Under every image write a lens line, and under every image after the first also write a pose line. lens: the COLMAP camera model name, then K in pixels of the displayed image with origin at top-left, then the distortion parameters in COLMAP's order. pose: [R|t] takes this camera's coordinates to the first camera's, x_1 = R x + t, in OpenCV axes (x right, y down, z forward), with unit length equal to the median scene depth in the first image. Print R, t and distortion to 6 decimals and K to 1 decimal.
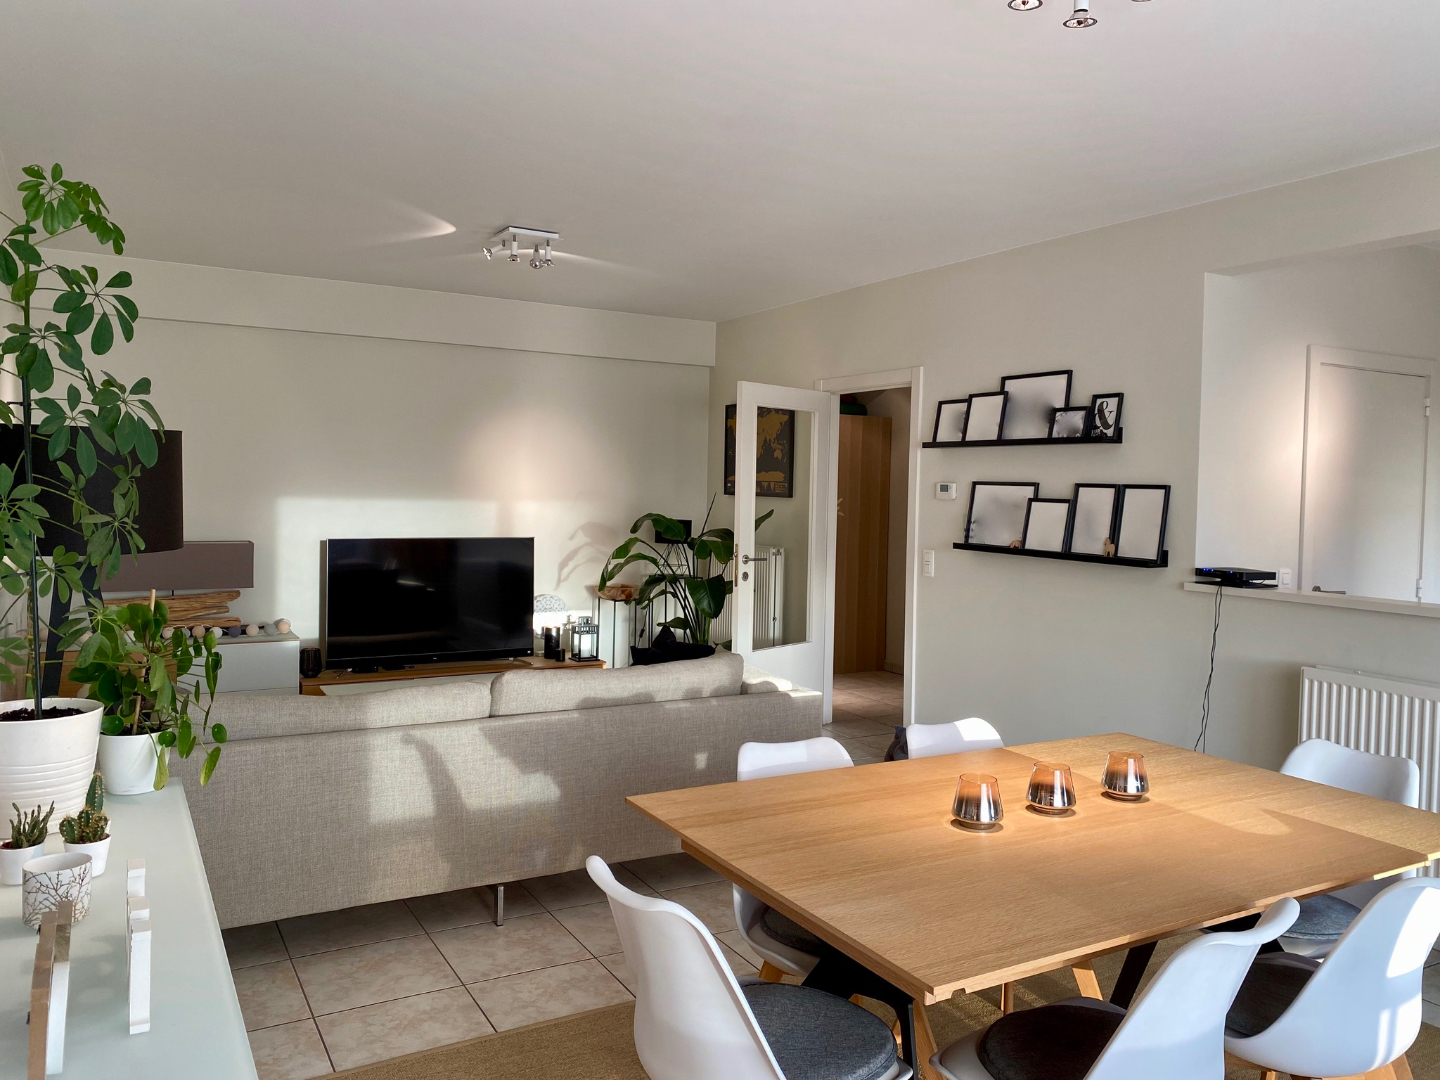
lens RADIAL K [[1075.2, 0, 720.0], [0, 1075.2, 540.0], [0, 0, 1]] dist [-0.003264, -0.081160]
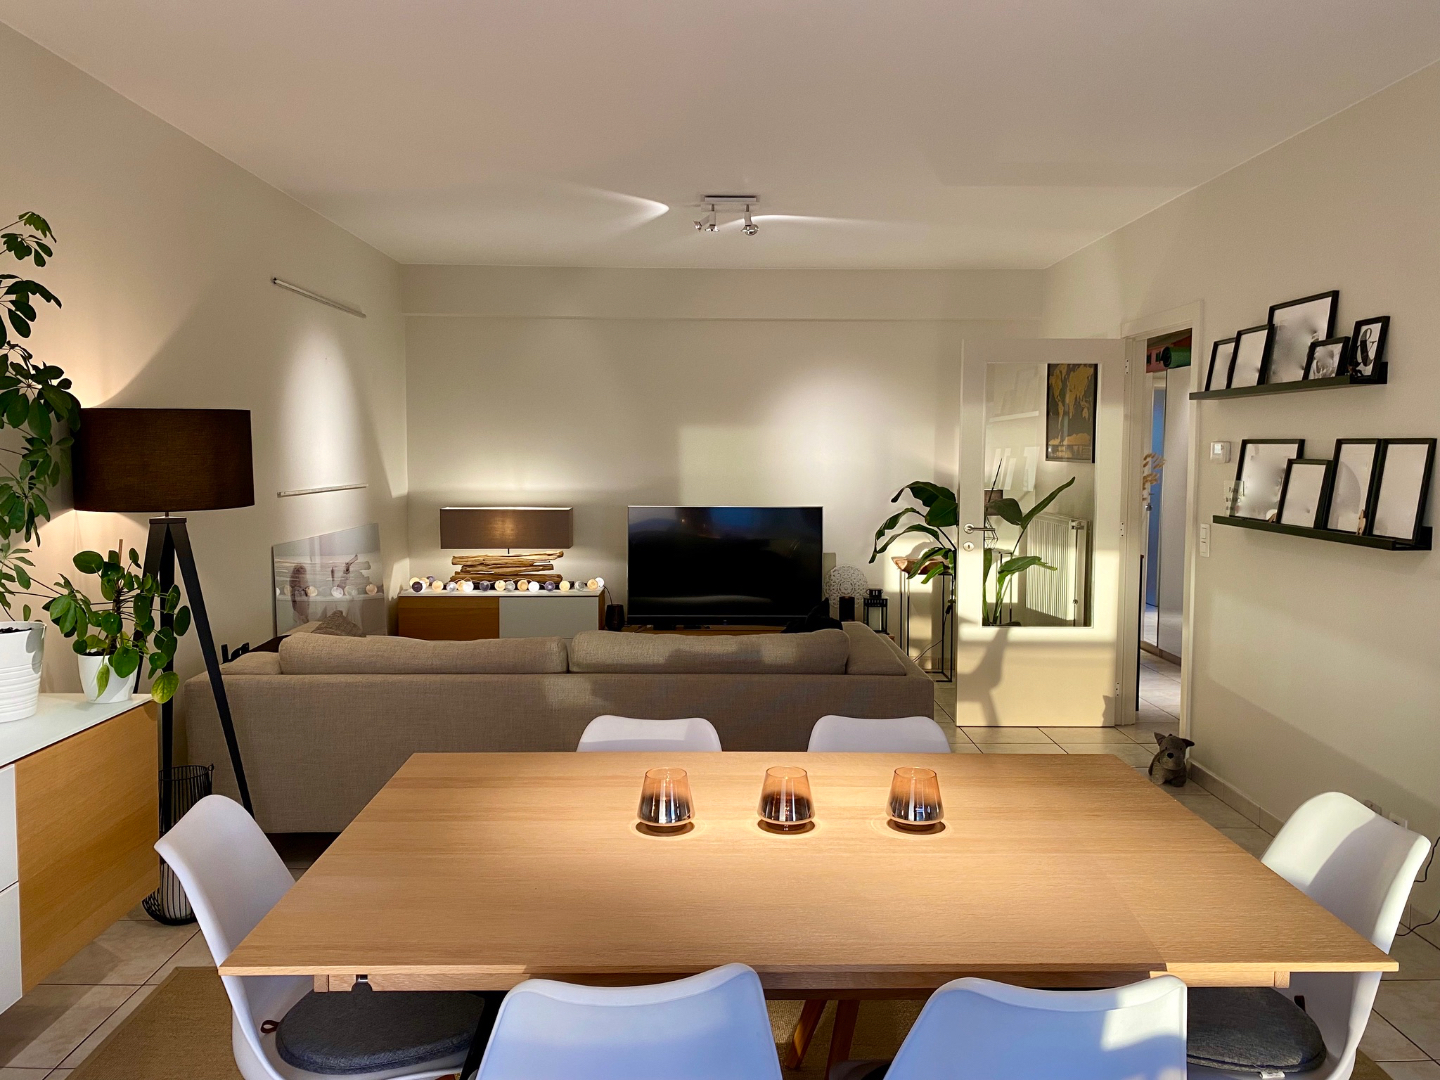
lens RADIAL K [[1075.2, 0, 720.0], [0, 1075.2, 540.0], [0, 0, 1]] dist [-0.003264, -0.081160]
pose [[0.865548, 0.019560, -0.500444, 0.327687], [-0.006879, 0.999607, 0.027173, 0.001678], [0.500779, -0.020077, 0.865342, 0.122980]]
